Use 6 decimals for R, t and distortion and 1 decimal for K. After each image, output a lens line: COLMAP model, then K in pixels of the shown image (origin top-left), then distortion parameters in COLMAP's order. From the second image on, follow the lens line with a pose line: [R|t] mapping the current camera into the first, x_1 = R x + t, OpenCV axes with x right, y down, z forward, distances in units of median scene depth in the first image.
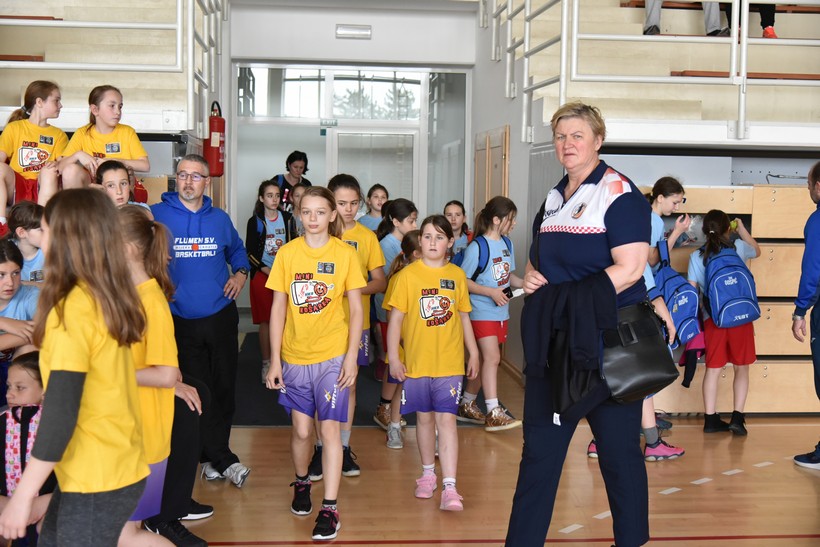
lens RADIAL K [[1179.3, 0, 410.4], [0, 1179.3, 273.7], [0, 0, 1]] dist [-0.007594, 0.000000]
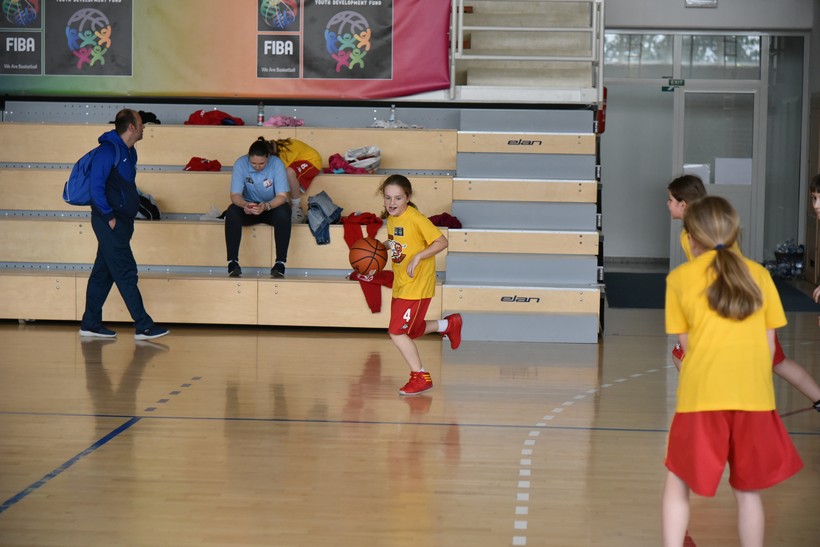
lens RADIAL K [[1987.2, 0, 407.9], [0, 1987.2, 275.0], [0, 0, 1]] dist [0.062193, 0.000000]
pose [[0.987414, 0.007191, -0.157991, -0.022334], [-0.007852, 0.999963, -0.003560, 0.061884], [0.157960, 0.004755, 0.987434, -0.889647]]
